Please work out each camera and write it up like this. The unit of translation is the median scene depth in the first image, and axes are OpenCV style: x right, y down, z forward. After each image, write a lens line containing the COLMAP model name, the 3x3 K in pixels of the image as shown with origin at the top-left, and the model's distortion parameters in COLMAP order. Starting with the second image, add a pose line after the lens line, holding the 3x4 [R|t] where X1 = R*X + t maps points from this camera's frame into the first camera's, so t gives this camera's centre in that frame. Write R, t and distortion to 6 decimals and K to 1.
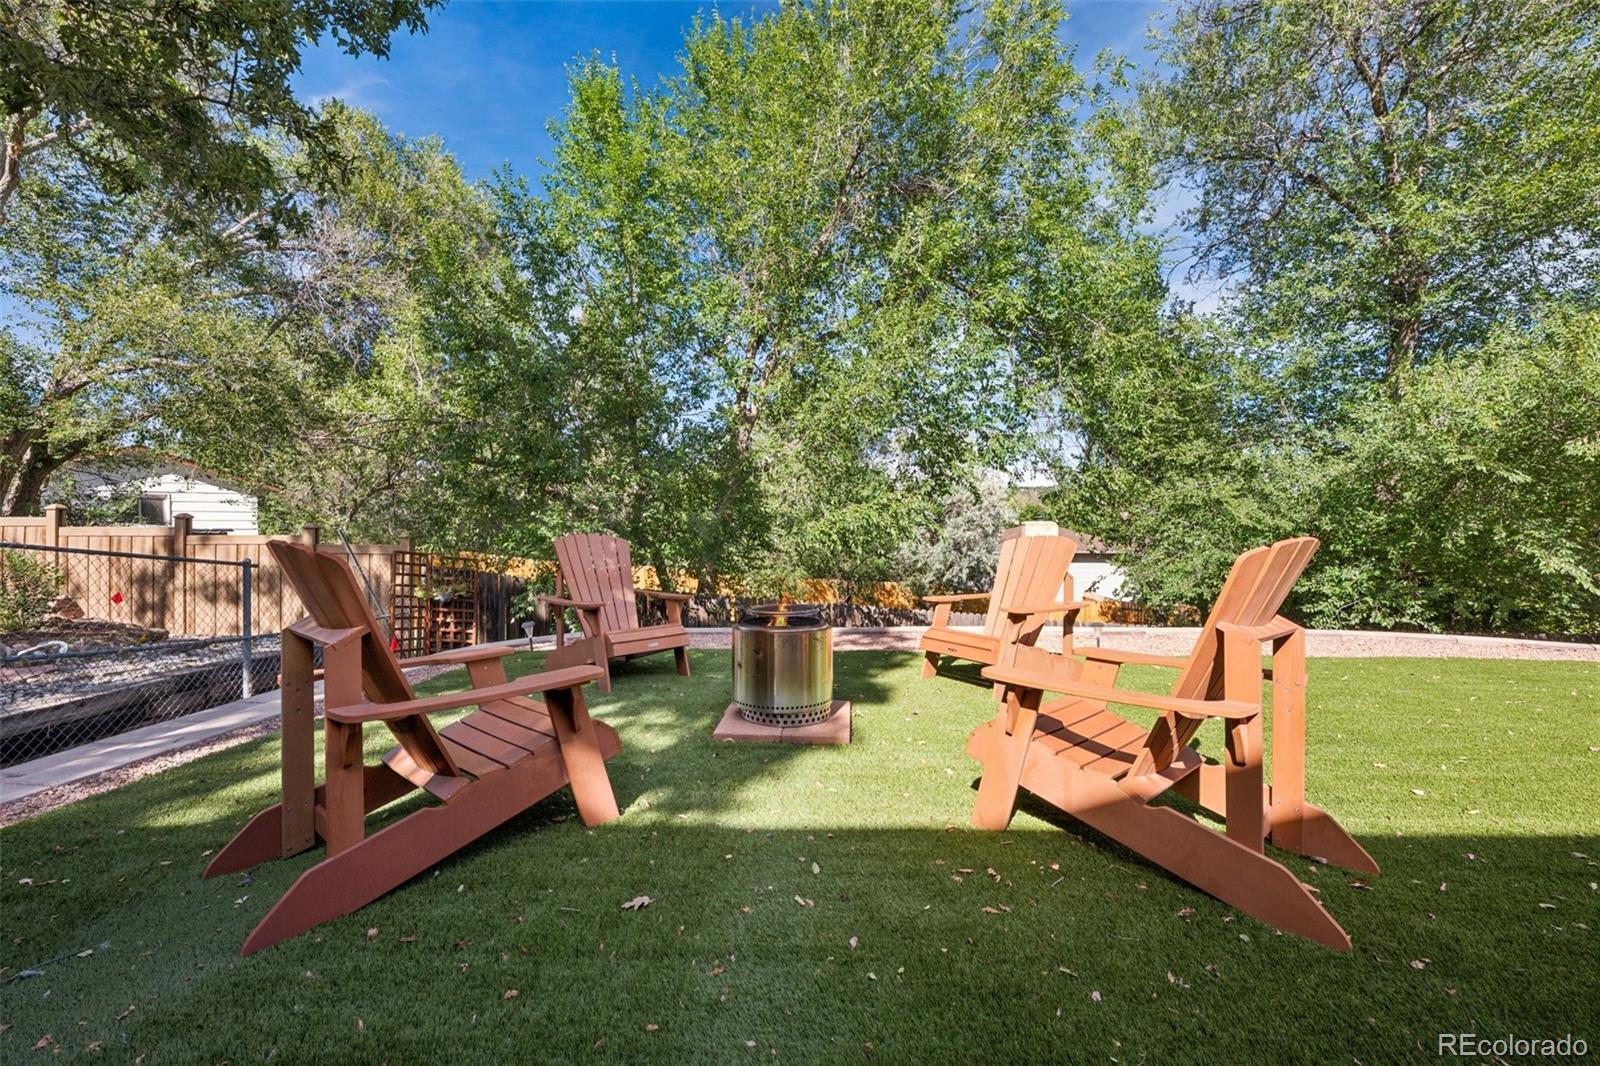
lens RADIAL K [[661.3, 0, 800.0], [0, 661.3, 533.0], [0, 0, 1]] dist [0.003381, 0.000322]
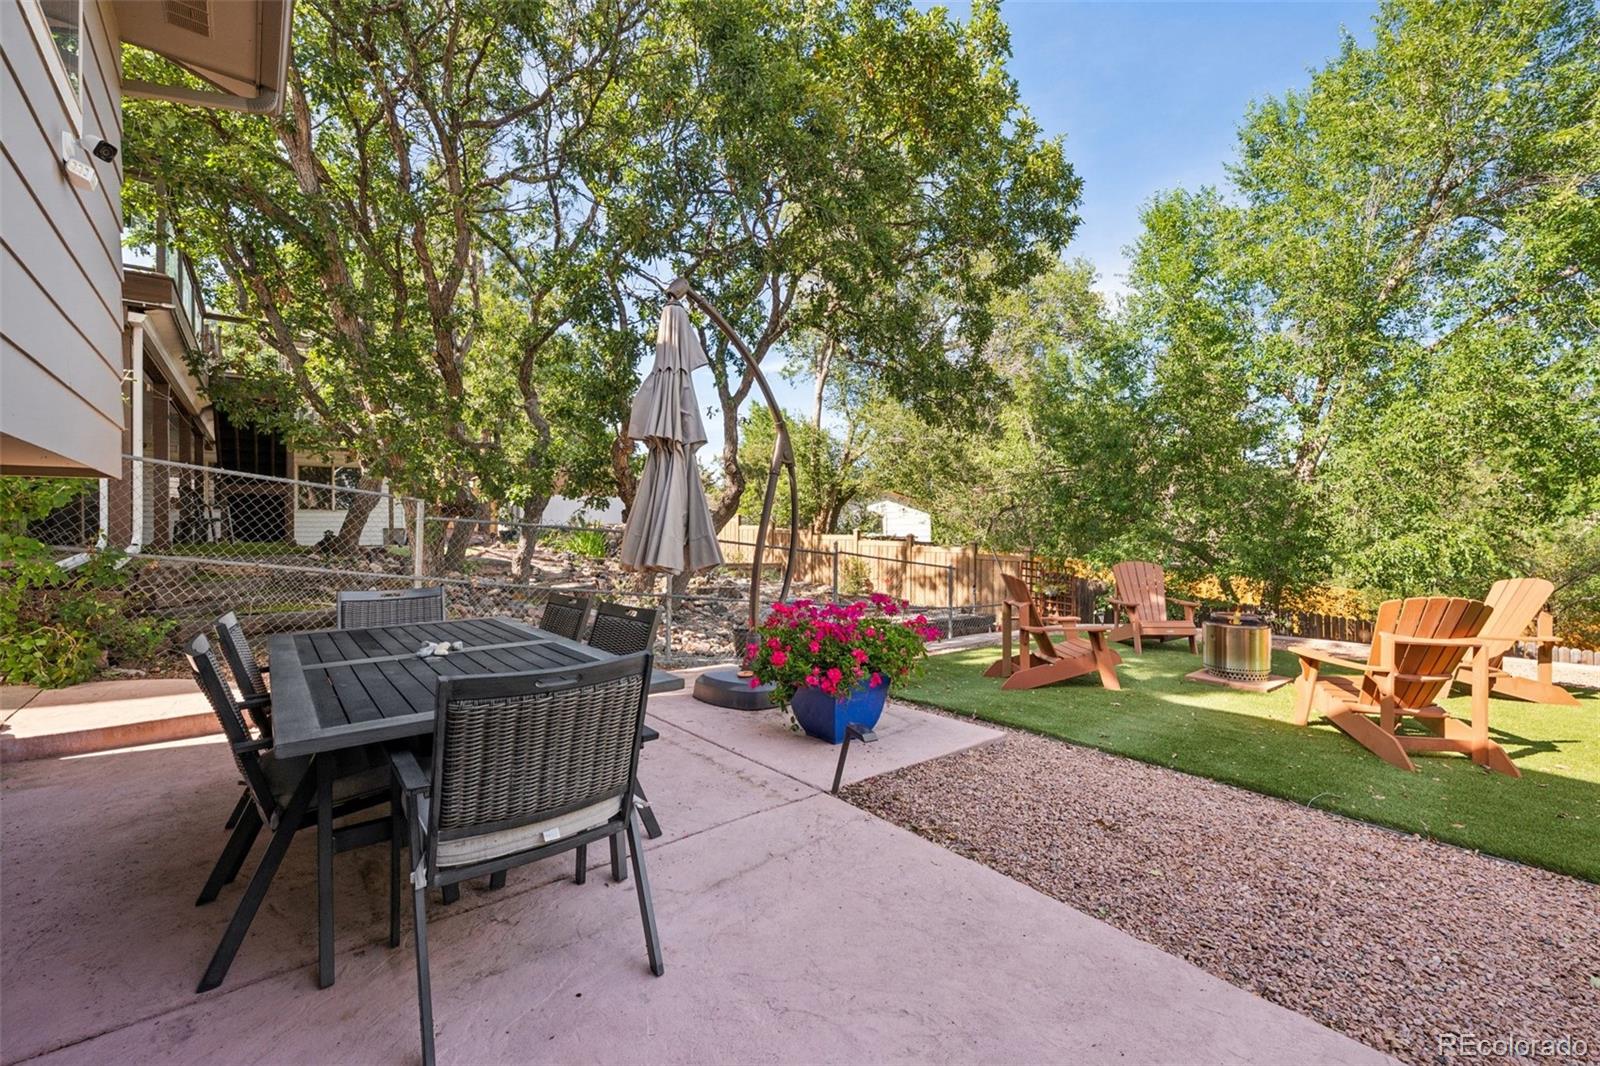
lens RADIAL K [[661.3, 0, 800.0], [0, 661.3, 533.0], [0, 0, 1]] dist [0.003381, 0.000322]
pose [[0.655558, -0.000407, -0.755144, 0.198140], [0.002709, 0.999995, 0.001813, -0.039054], [0.755140, -0.003234, 0.655556, -0.370512]]
